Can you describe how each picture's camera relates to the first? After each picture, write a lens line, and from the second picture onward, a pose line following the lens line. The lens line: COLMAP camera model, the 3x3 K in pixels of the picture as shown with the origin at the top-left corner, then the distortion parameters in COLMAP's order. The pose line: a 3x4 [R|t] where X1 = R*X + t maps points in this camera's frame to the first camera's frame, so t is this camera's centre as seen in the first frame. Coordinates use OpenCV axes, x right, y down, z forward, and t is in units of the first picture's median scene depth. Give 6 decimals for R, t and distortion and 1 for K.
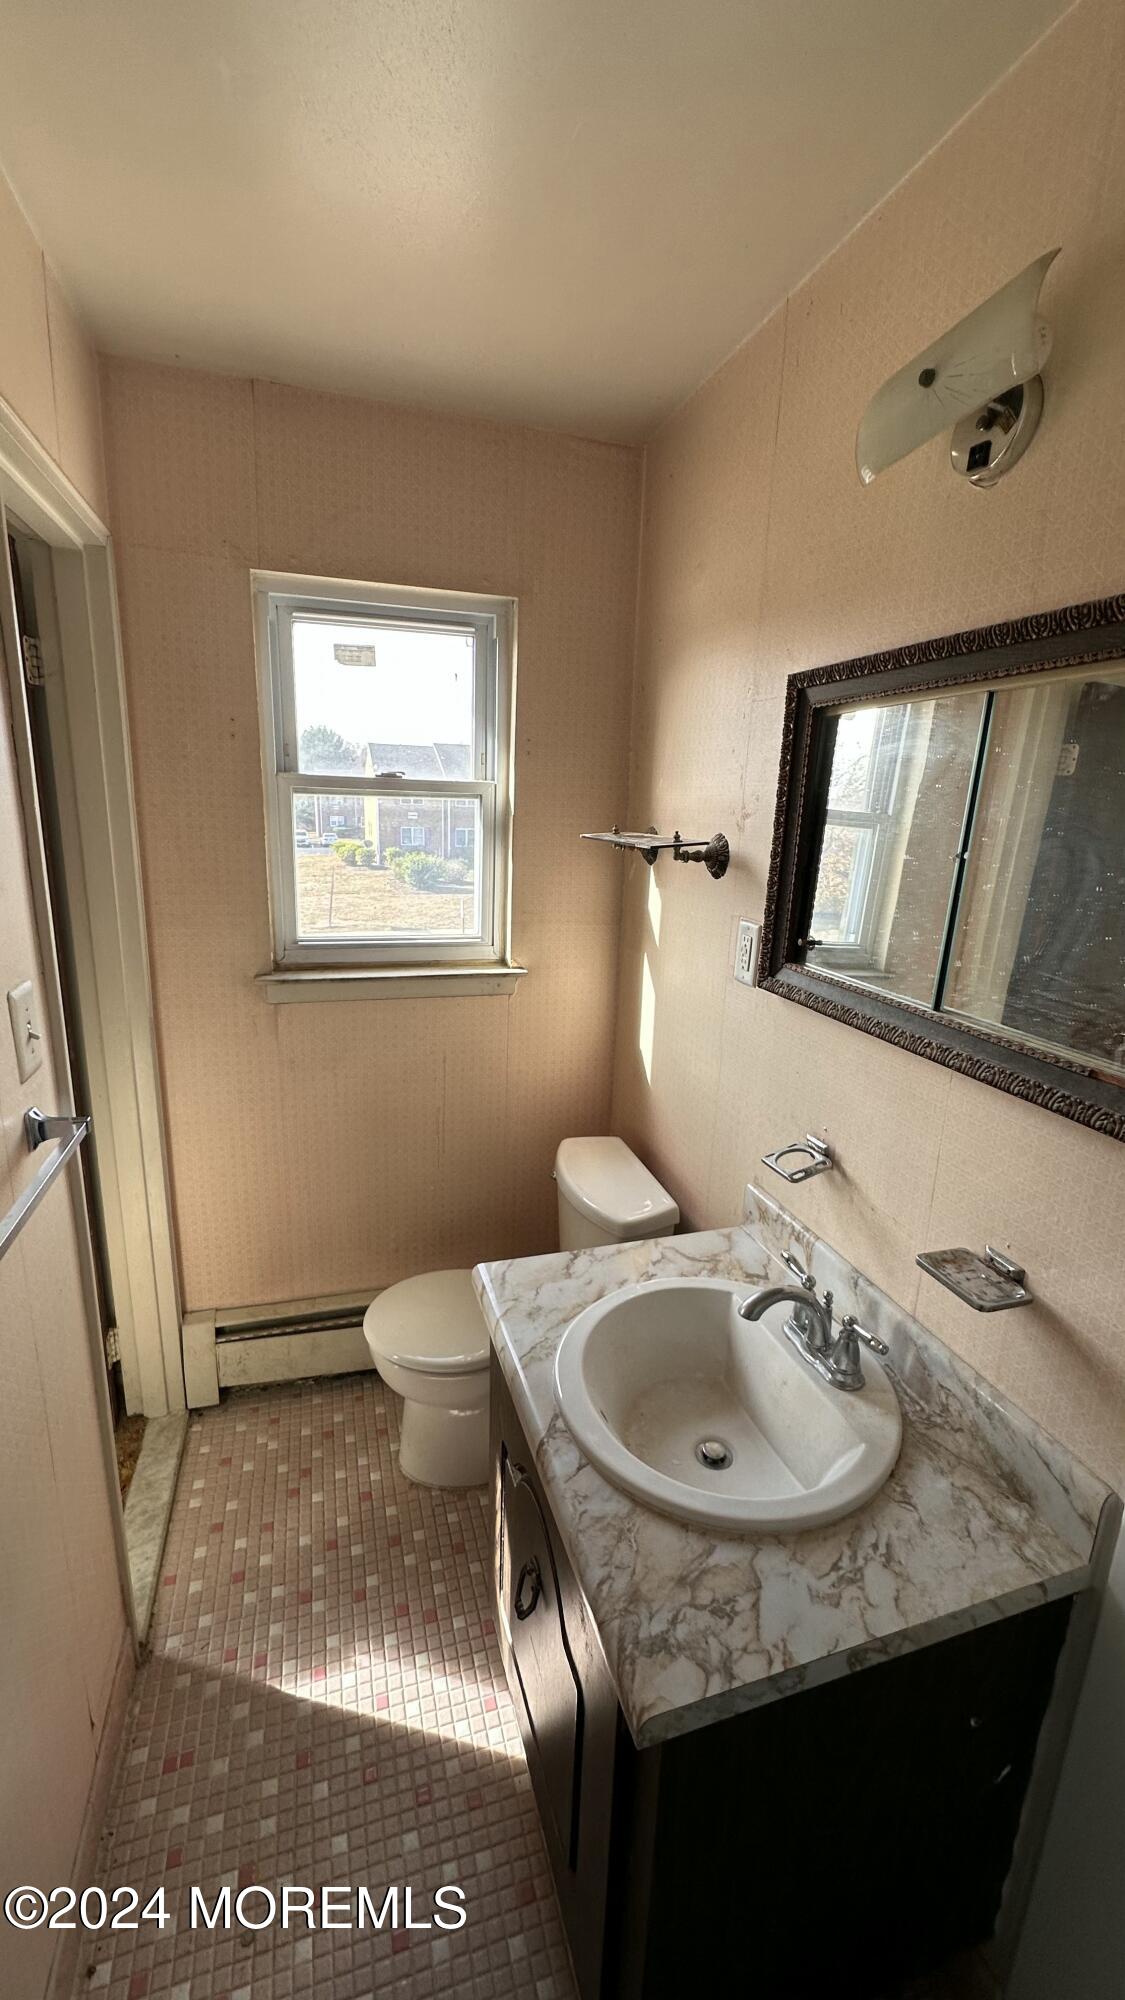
lens RADIAL K [[797.0, 0, 554.2], [0, 797.0, 1004.8], [0, 0, 1]] dist [-0.000225, -0.000196]
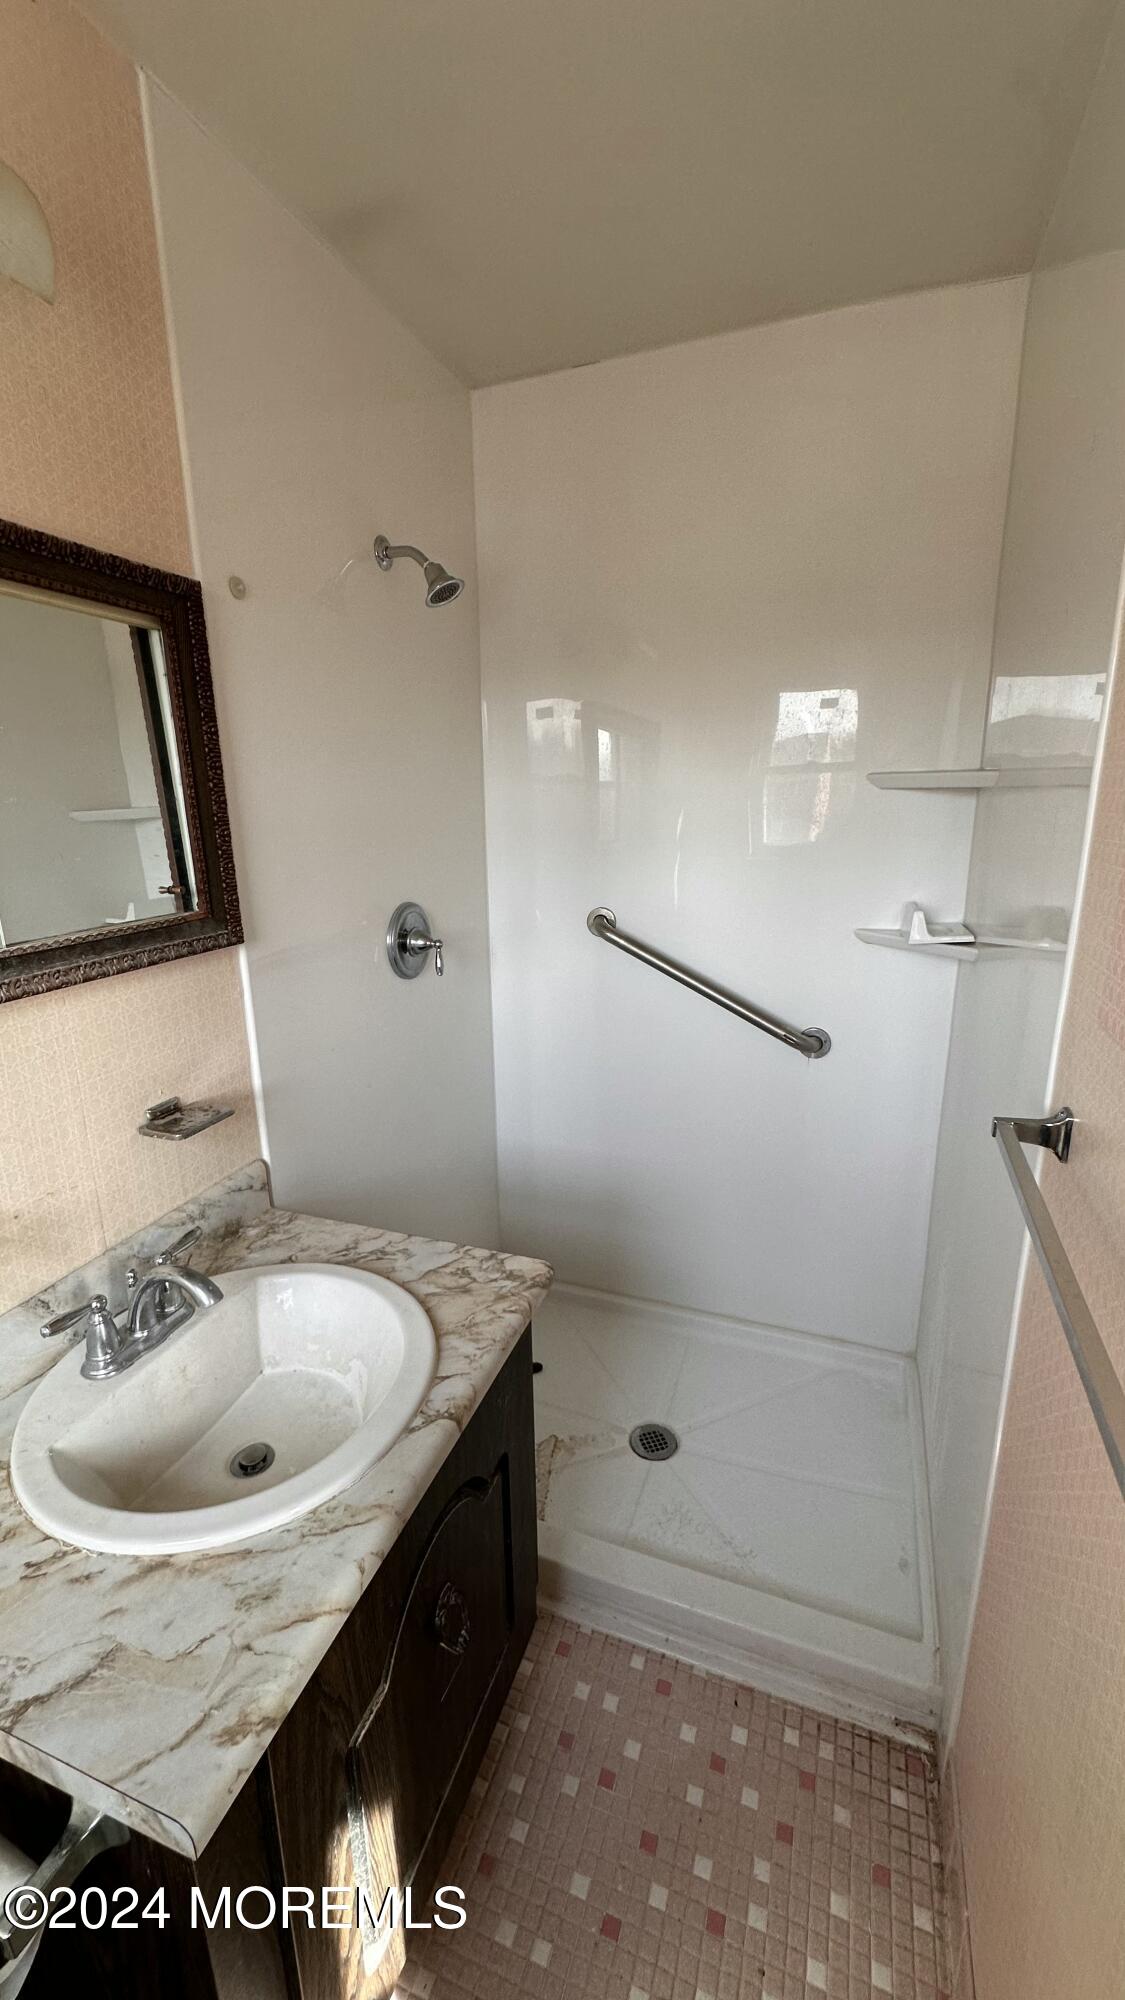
lens RADIAL K [[797.0, 0, 560.0], [0, 797.0, 998.7], [0, 0, 1]] dist [-0.000225, -0.000196]
pose [[-0.796896, -0.169313, 0.579905, -0.627590], [0.142296, 0.880306, 0.452562, -0.302289], [-0.587118, 0.443163, -0.677420, 1.474054]]
